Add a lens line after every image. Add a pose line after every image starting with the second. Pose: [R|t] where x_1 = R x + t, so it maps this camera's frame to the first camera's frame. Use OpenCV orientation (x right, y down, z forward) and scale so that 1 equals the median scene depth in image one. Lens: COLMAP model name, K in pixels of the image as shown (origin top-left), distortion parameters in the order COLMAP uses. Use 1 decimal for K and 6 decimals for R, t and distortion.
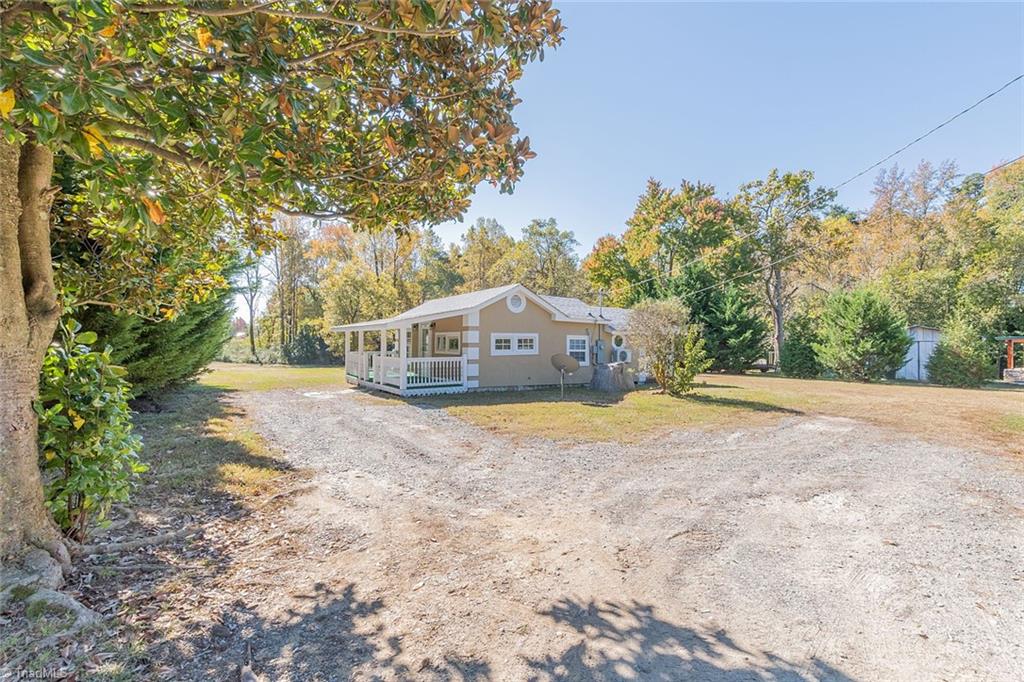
lens RADIAL K [[449.5, 0, 500.7], [0, 449.5, 327.3], [0, 0, 1]] dist [0.000858, -0.000010]
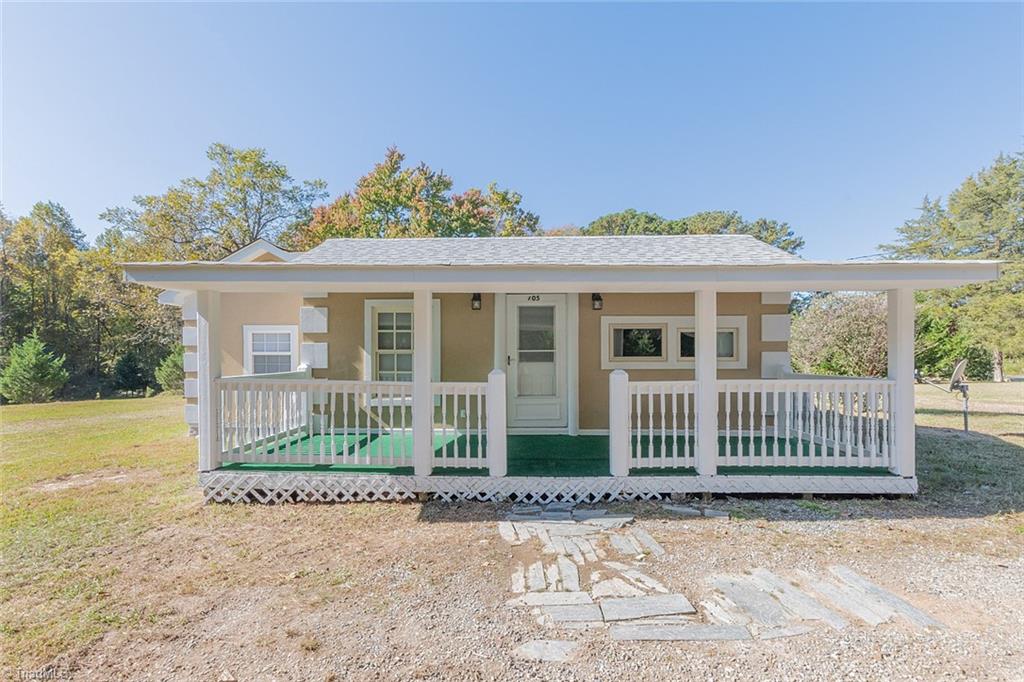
lens RADIAL K [[462.8, 0, 507.7], [0, 462.8, 359.1], [0, 0, 1]] dist [0.000693, 0.000136]
pose [[0.556976, -0.004290, 0.830518, -0.179939], [-0.023264, 0.999514, 0.020765, 0.015610], [-0.830203, -0.030887, 0.556605, 0.290369]]
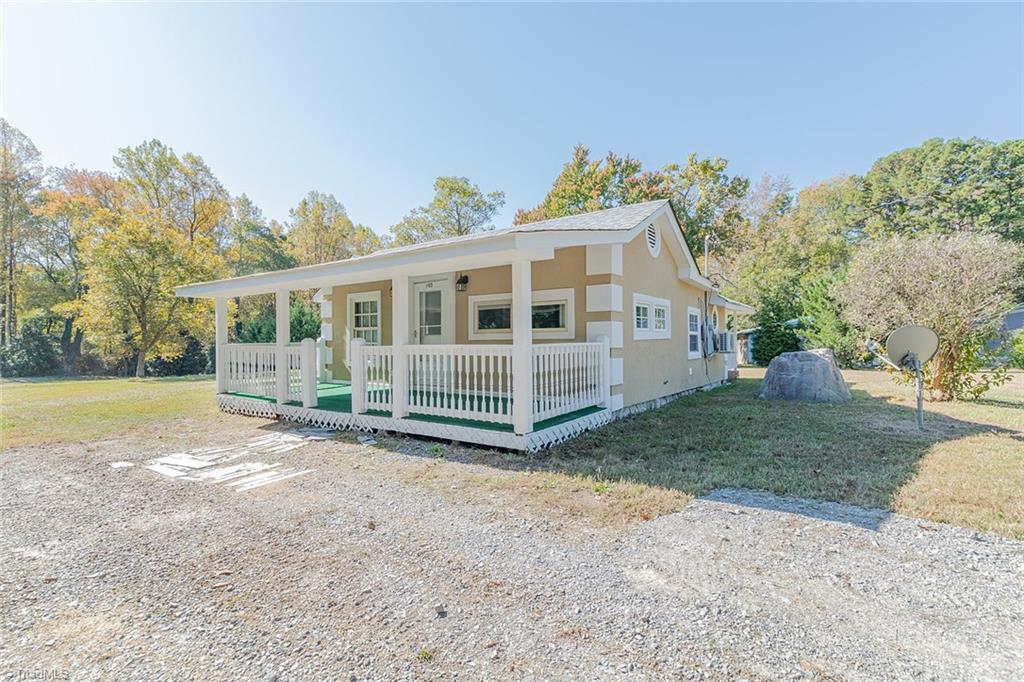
lens RADIAL K [[453.3, 0, 506.2], [0, 453.3, 334.0], [0, 0, 1]] dist [-0.000127, -0.000345]
pose [[0.918640, -0.003082, 0.395084, -0.108114], [-0.002521, 0.999903, 0.013662, 0.016304], [-0.395088, -0.013546, 0.918543, 0.197895]]
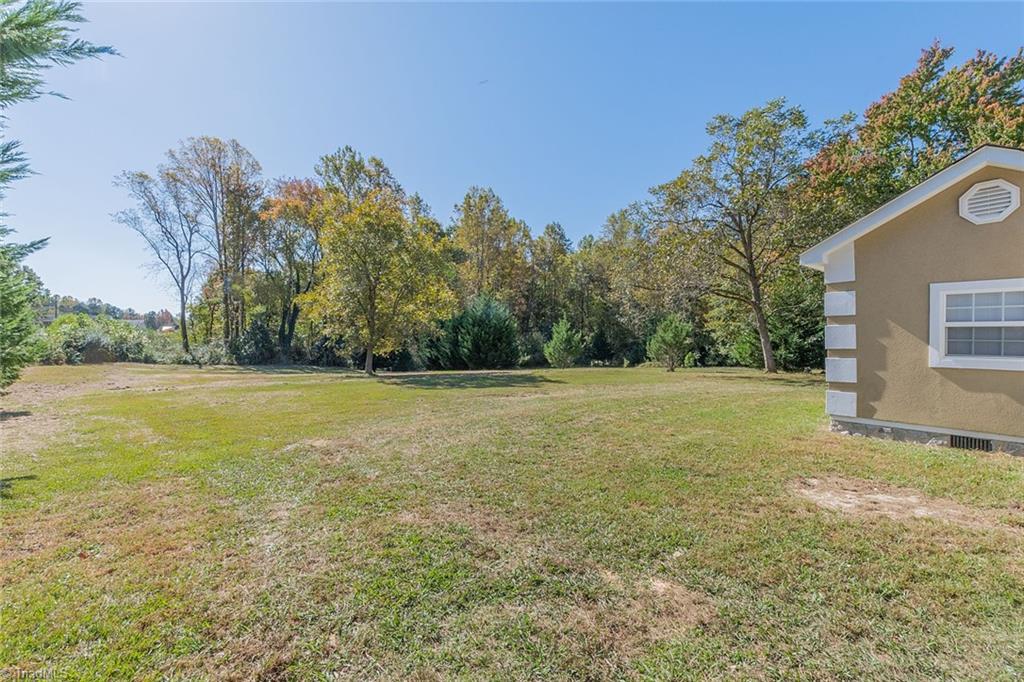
lens RADIAL K [[453.3, 0, 506.2], [0, 453.3, 334.0], [0, 0, 1]] dist [-0.000127, -0.000345]
pose [[0.993093, -0.004383, 0.117246, -0.218254], [0.001081, 0.999601, 0.028209, 0.018703], [-0.117322, -0.027887, 0.992702, 0.373715]]
